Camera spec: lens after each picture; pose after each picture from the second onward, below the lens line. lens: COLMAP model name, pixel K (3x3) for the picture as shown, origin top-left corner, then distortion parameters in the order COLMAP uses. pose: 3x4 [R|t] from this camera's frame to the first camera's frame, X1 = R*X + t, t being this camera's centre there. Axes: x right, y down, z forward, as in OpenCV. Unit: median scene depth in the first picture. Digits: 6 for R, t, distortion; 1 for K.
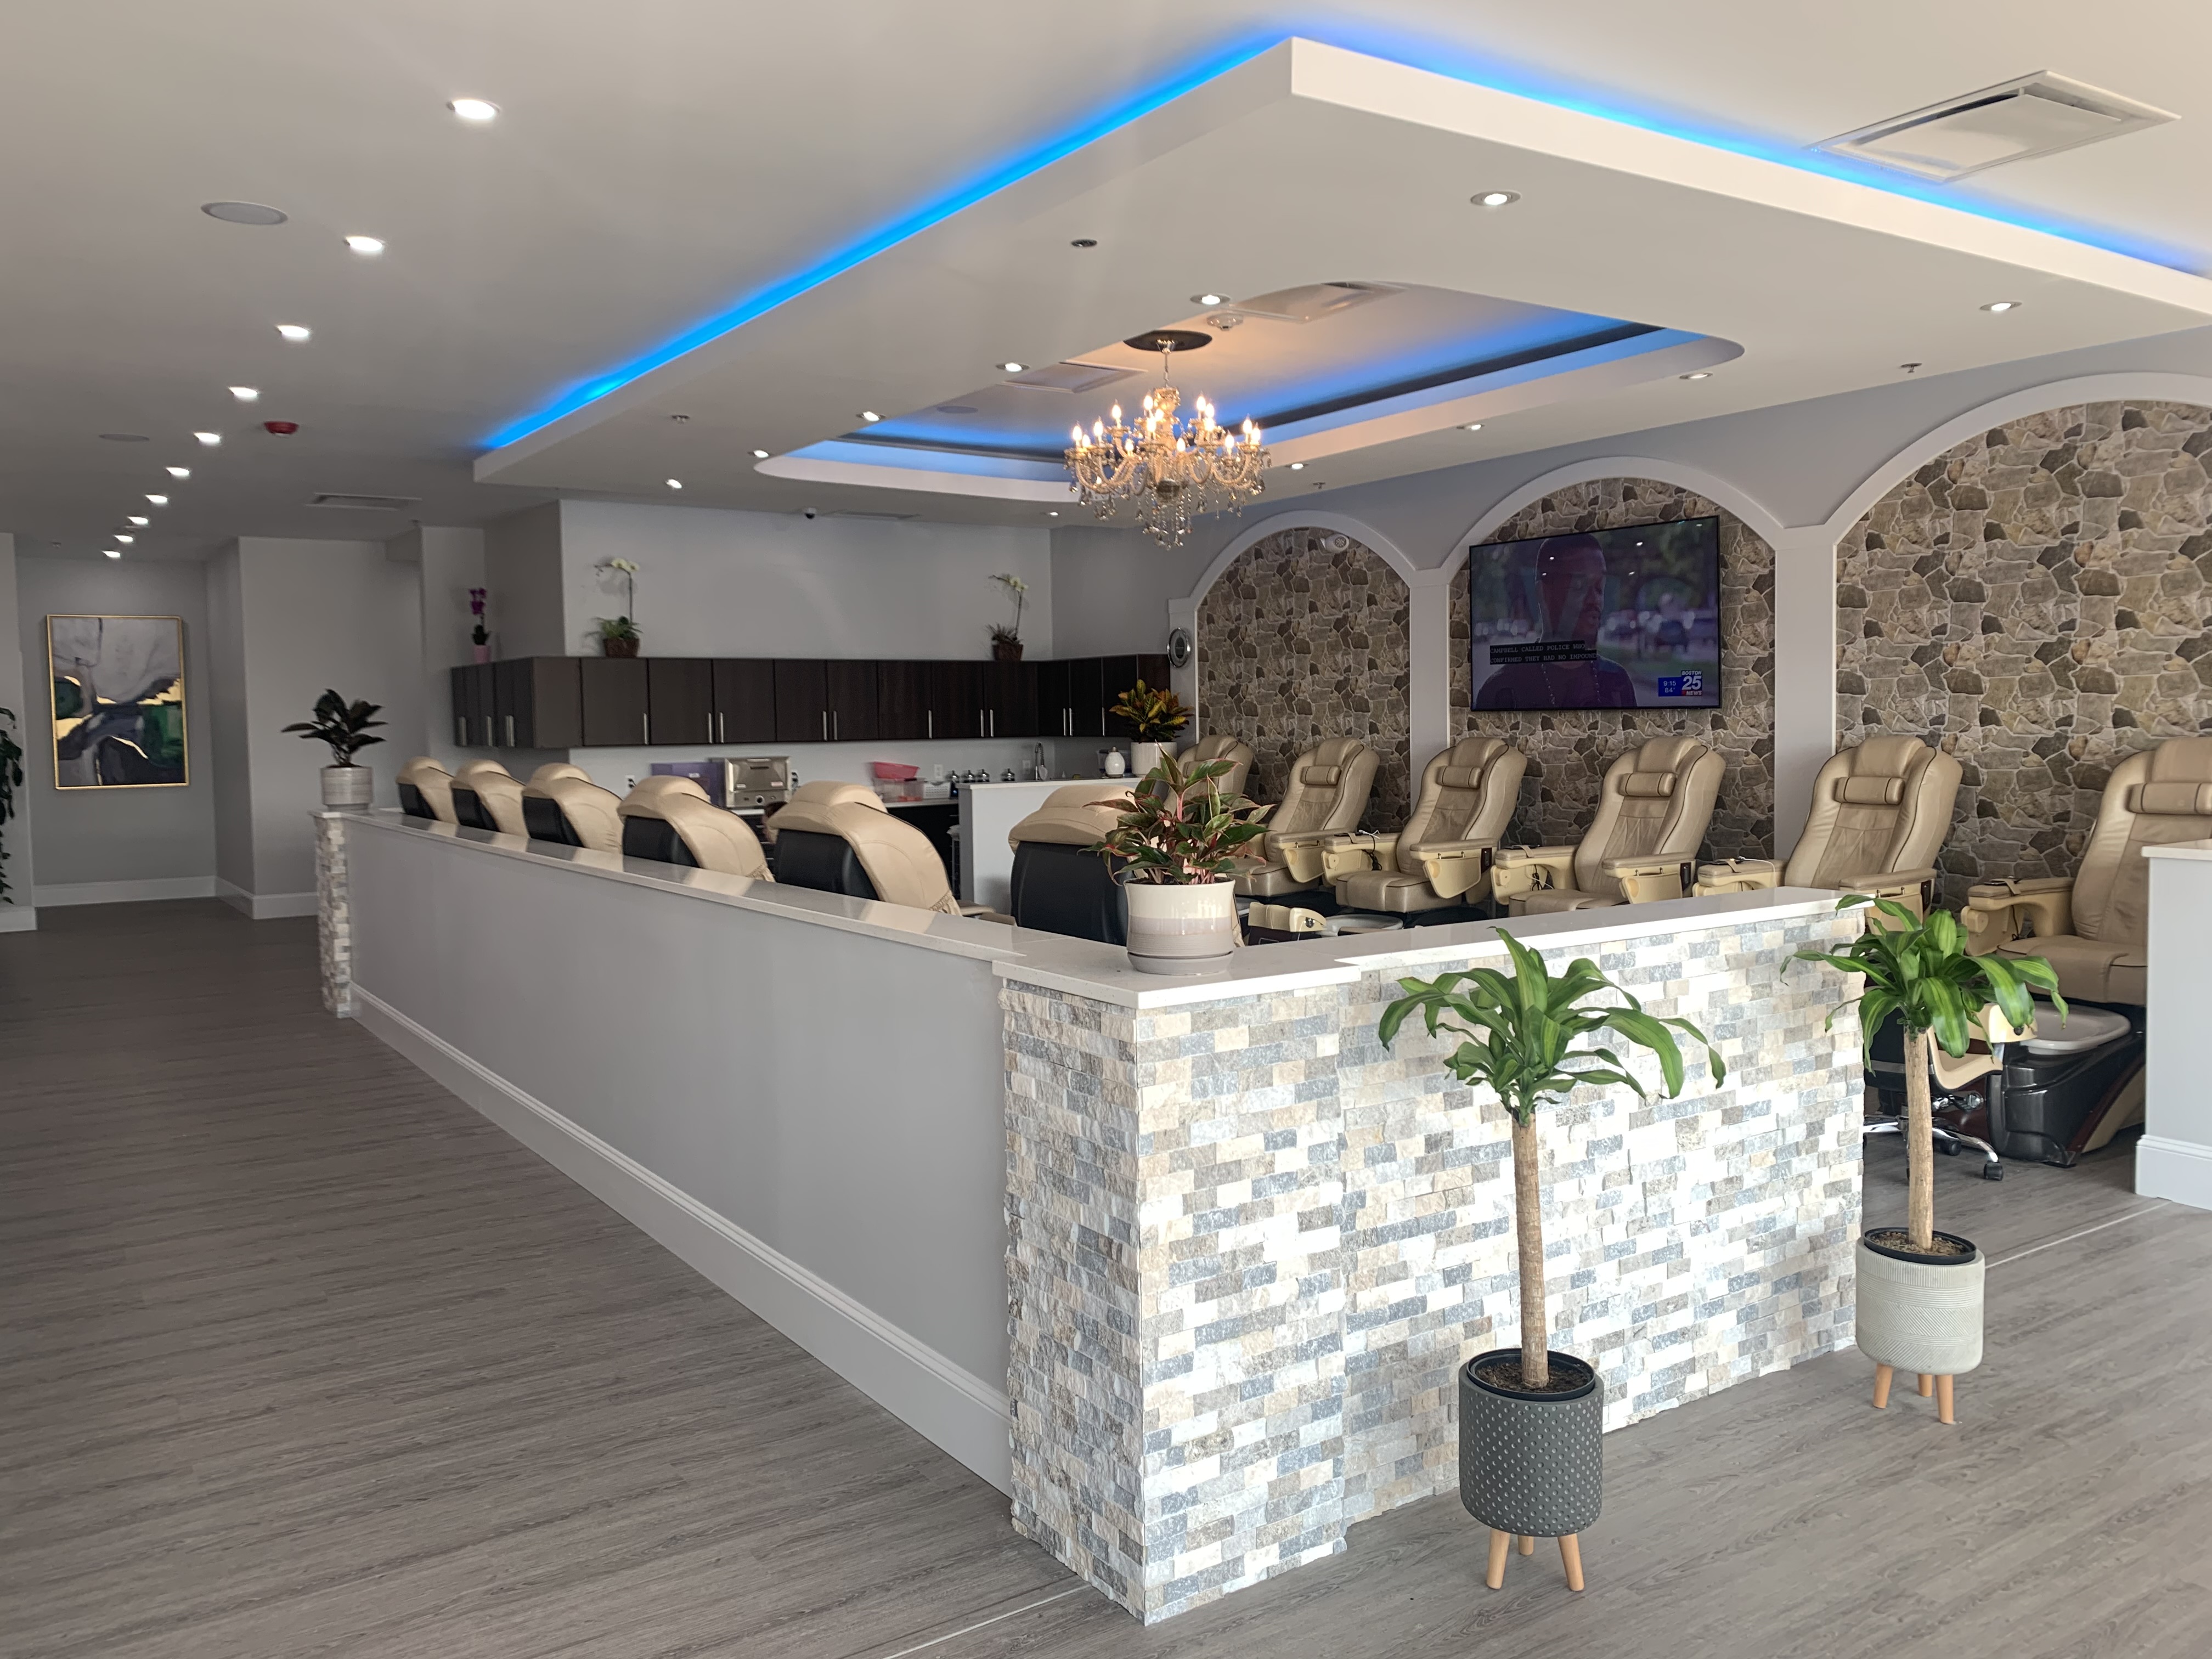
lens RADIAL K [[1712.9, 0, 1096.8], [0, 1712.9, 827.1], [0, 0, 1]] dist [0.045918, -0.063022]
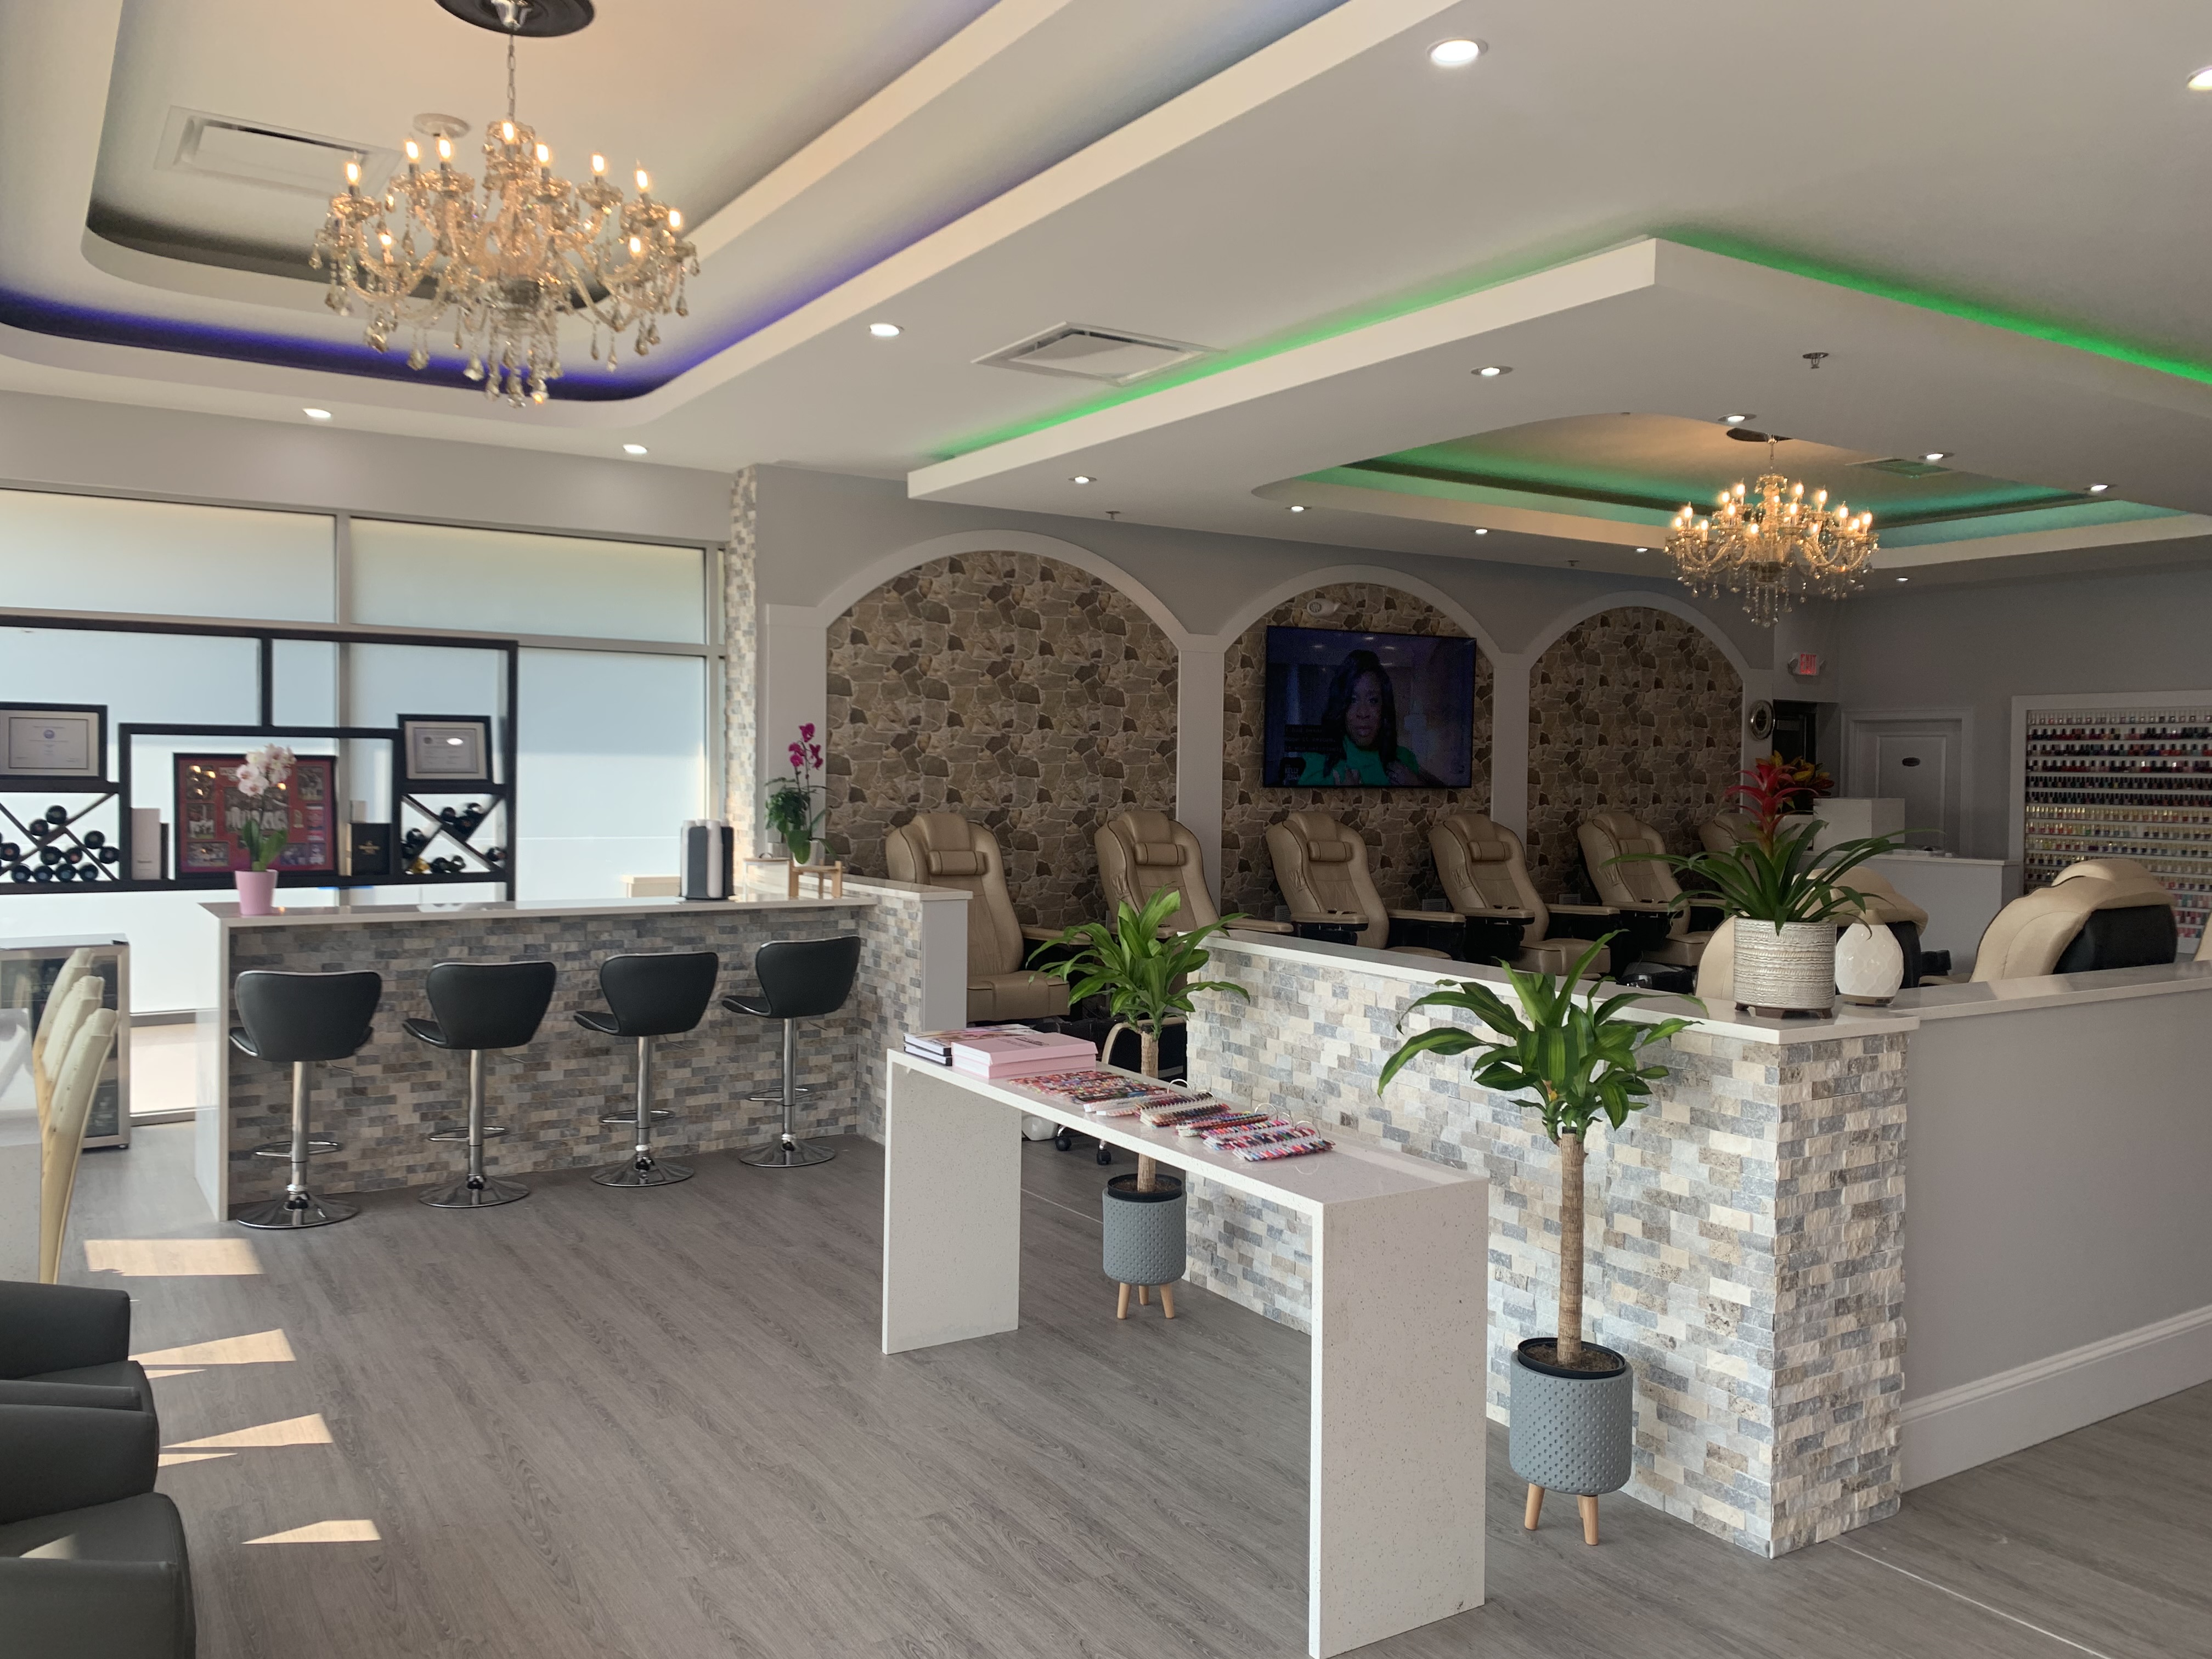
lens RADIAL K [[1712.9, 0, 1108.5], [0, 1712.9, 827.2], [0, 0, 1]] dist [0.045918, -0.063022]
pose [[0.007697, 0.004456, 0.999960, -0.748392], [0.046420, 0.998910, -0.004808, -0.038603], [-0.998892, 0.046455, 0.007482, 1.028448]]
